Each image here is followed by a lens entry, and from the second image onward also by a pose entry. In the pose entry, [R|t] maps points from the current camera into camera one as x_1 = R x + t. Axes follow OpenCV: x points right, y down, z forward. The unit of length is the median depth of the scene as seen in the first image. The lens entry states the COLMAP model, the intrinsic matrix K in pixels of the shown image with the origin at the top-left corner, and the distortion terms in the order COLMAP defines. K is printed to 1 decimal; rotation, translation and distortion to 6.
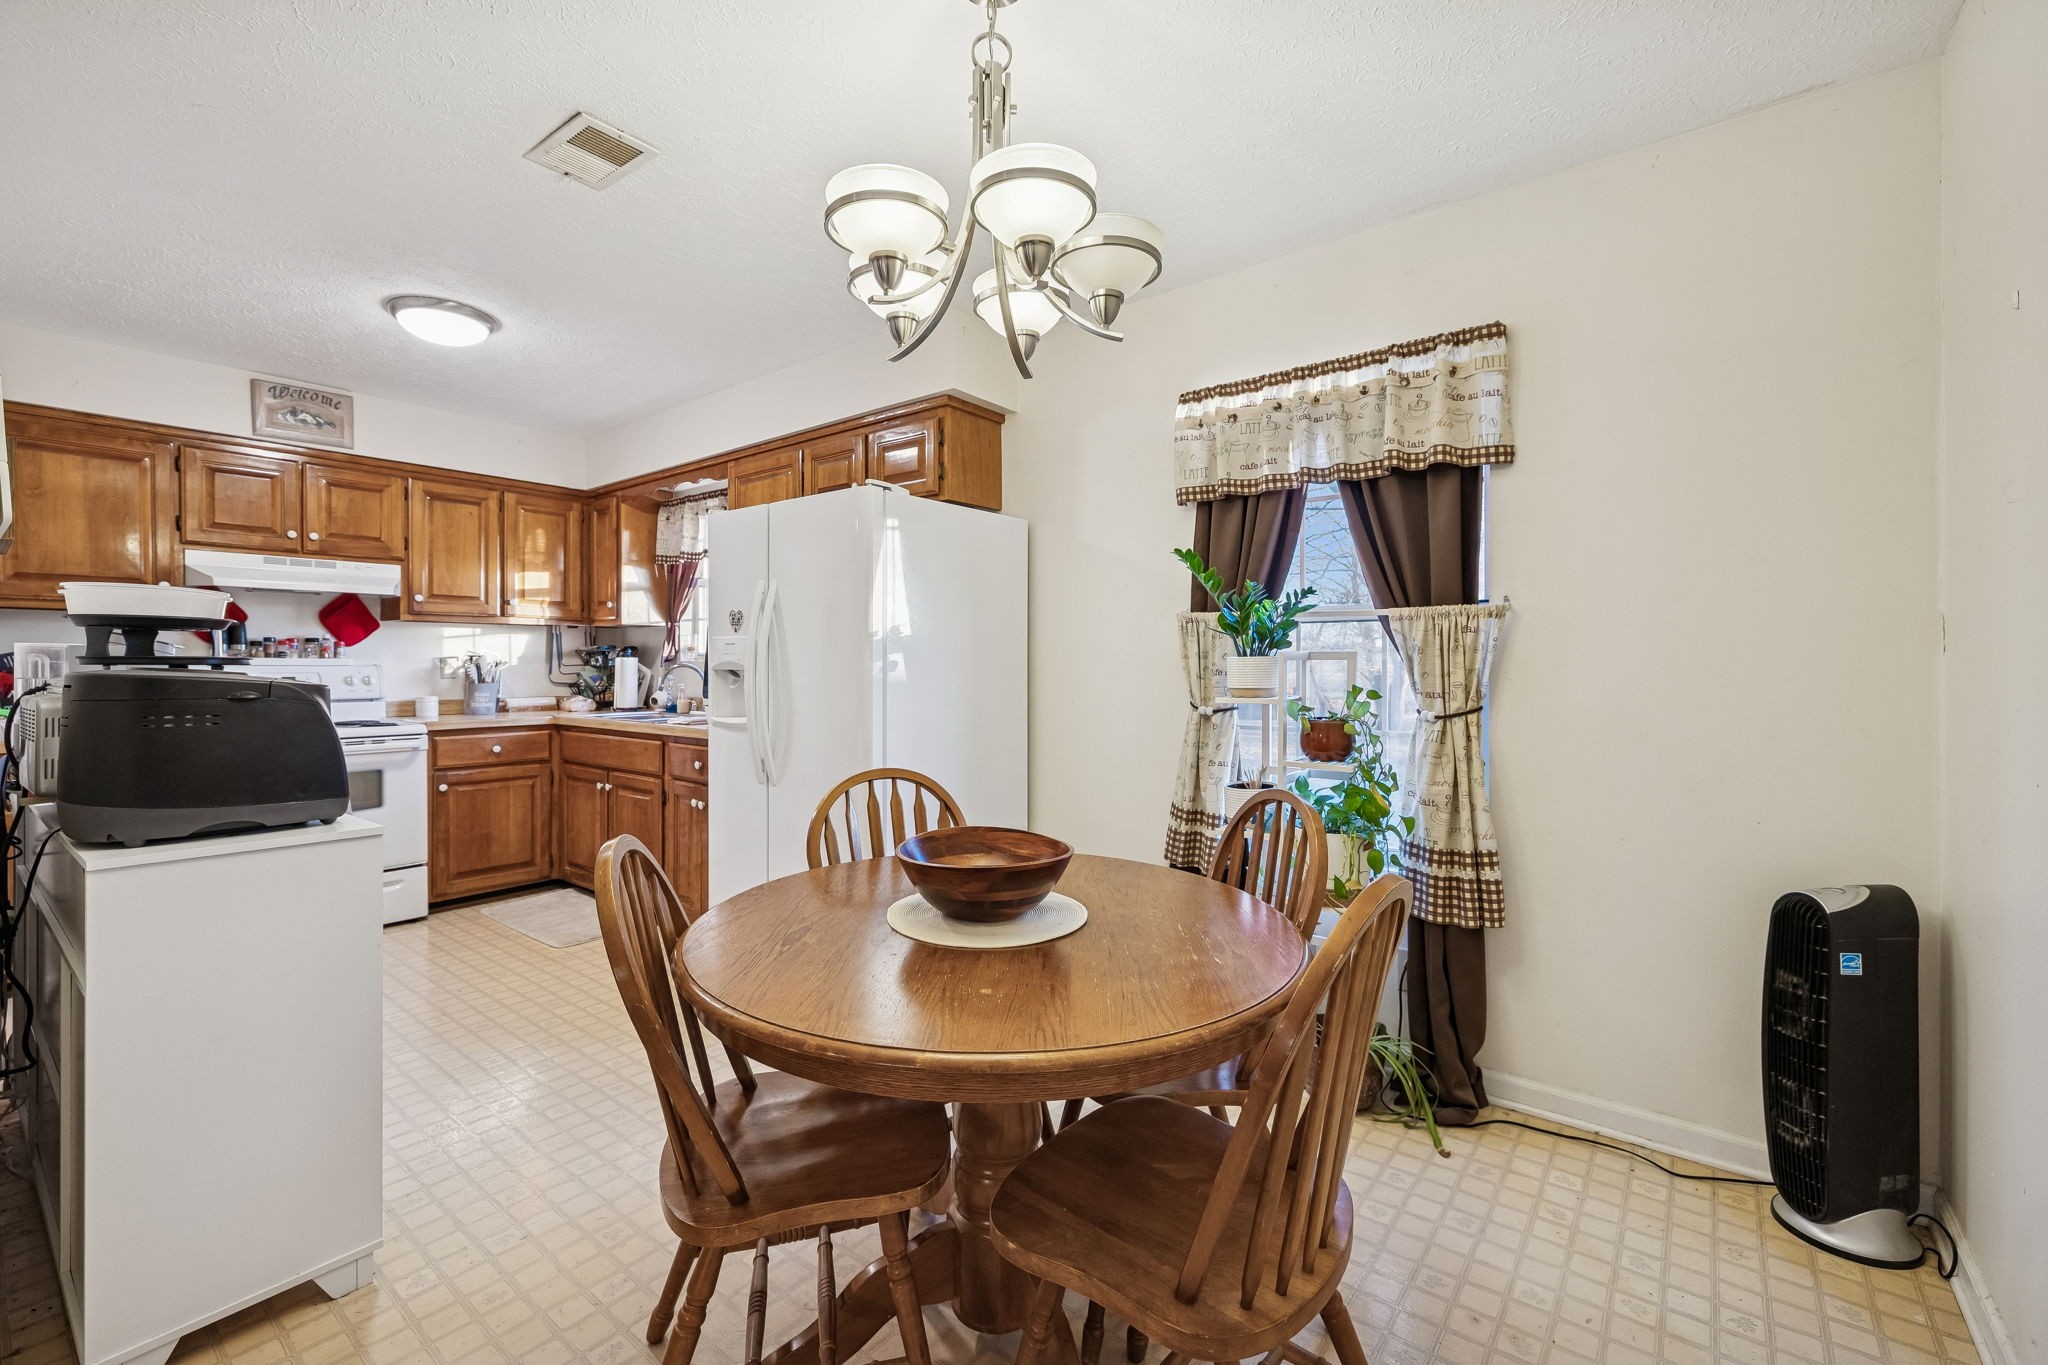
lens RADIAL K [[852.6, 0, 1023.7], [0, 852.6, 673.6], [0, 0, 1]] dist [-0.000618, 0.000086]
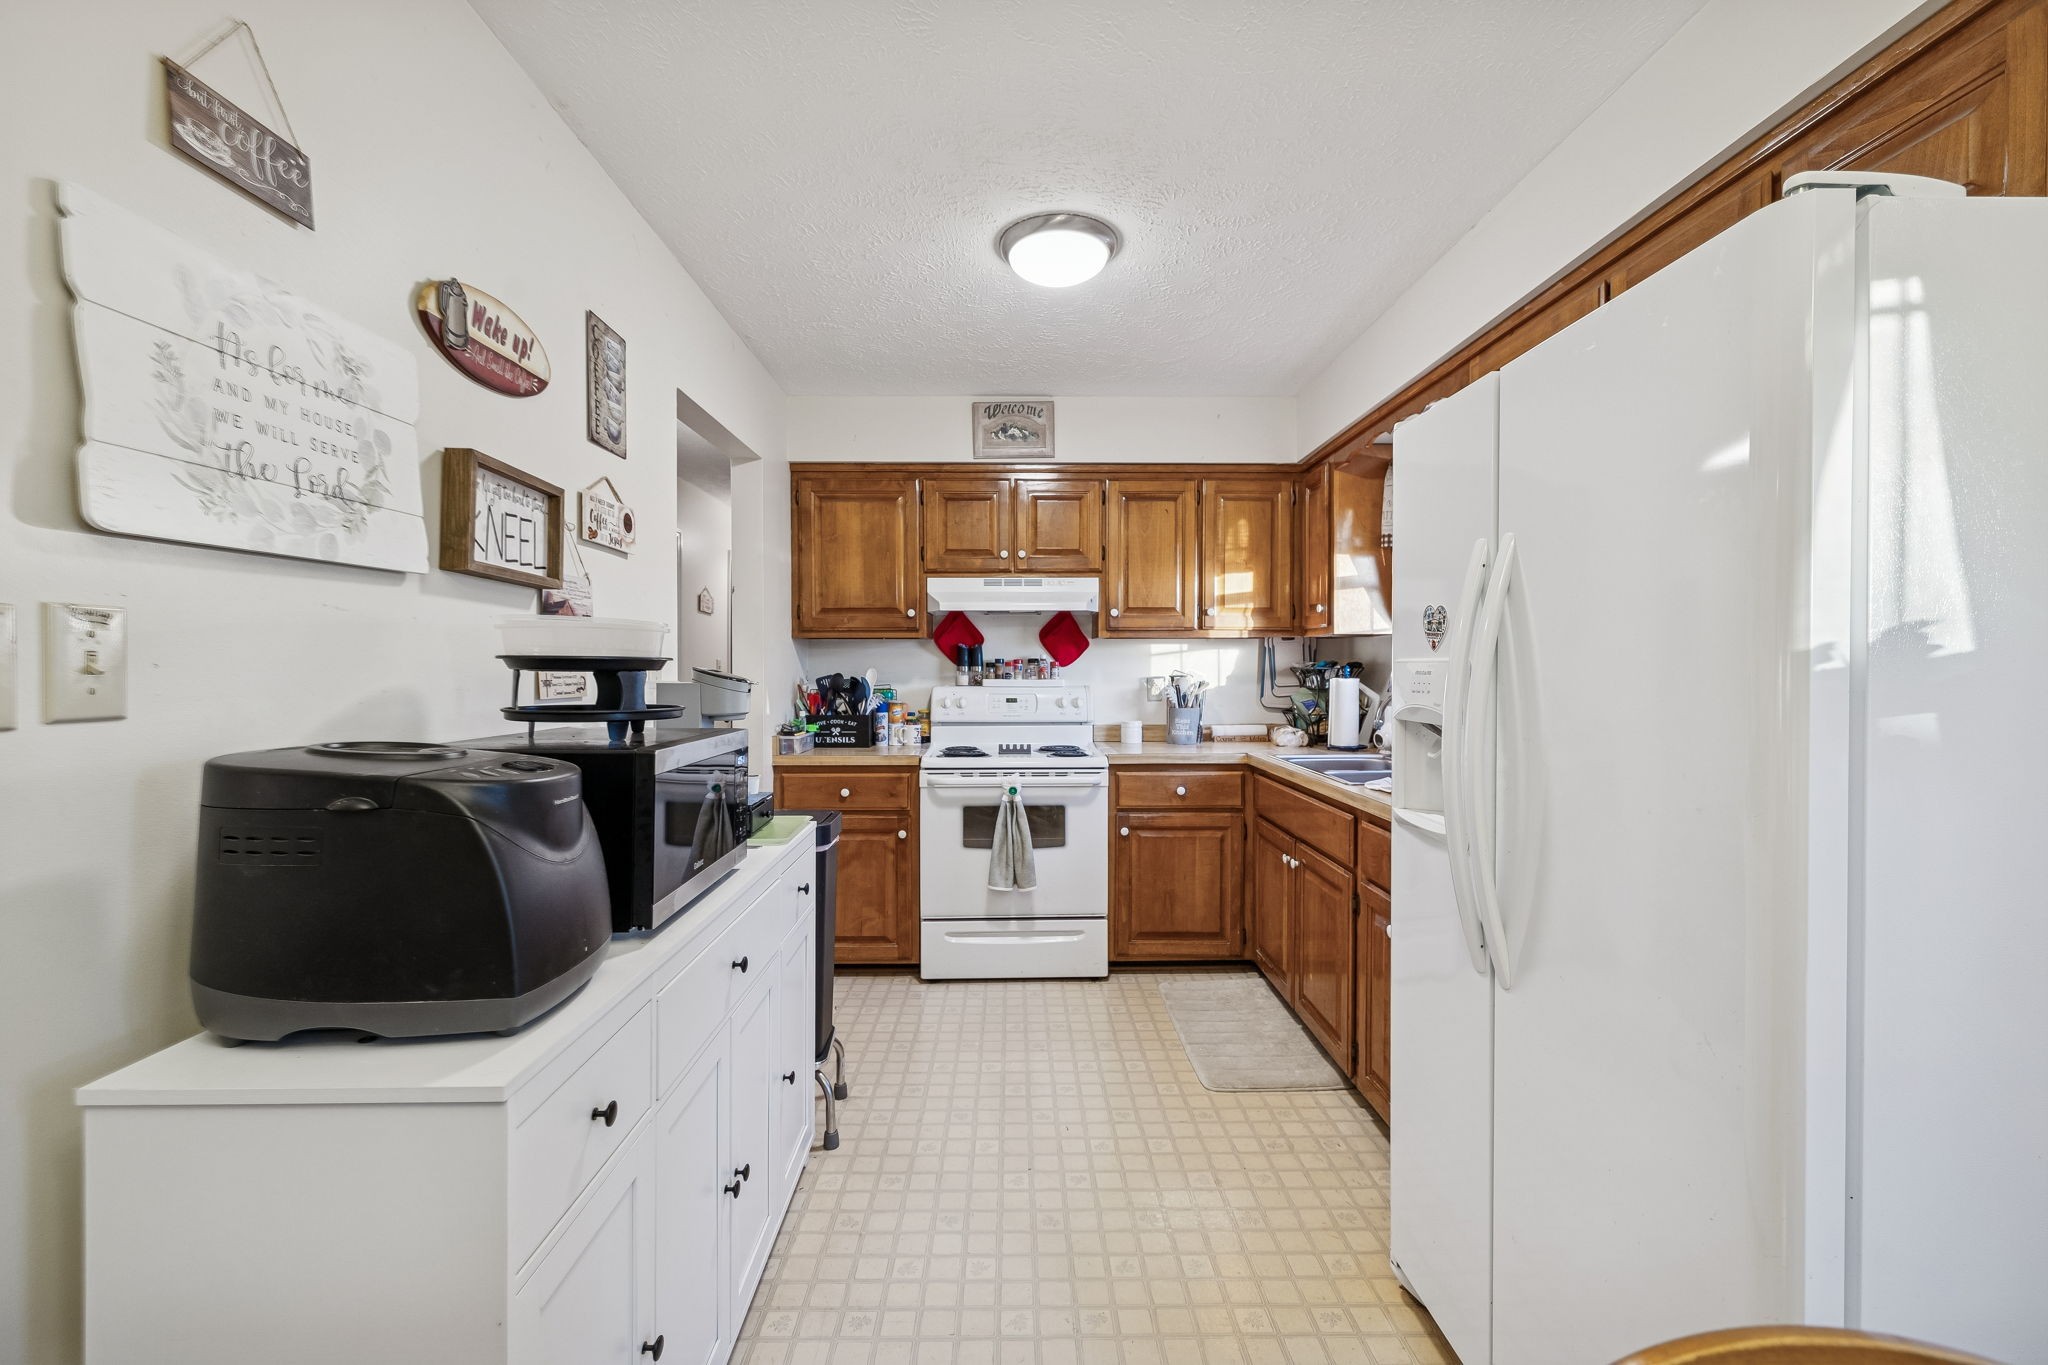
lens RADIAL K [[852.6, 0, 1023.7], [0, 852.6, 673.6], [0, 0, 1]] dist [-0.000618, 0.000086]
pose [[0.628400, 0.004545, -0.777877, -0.070753], [-0.008294, 0.999965, -0.000857, -0.022330], [0.777846, 0.006990, 0.628416, 0.353508]]
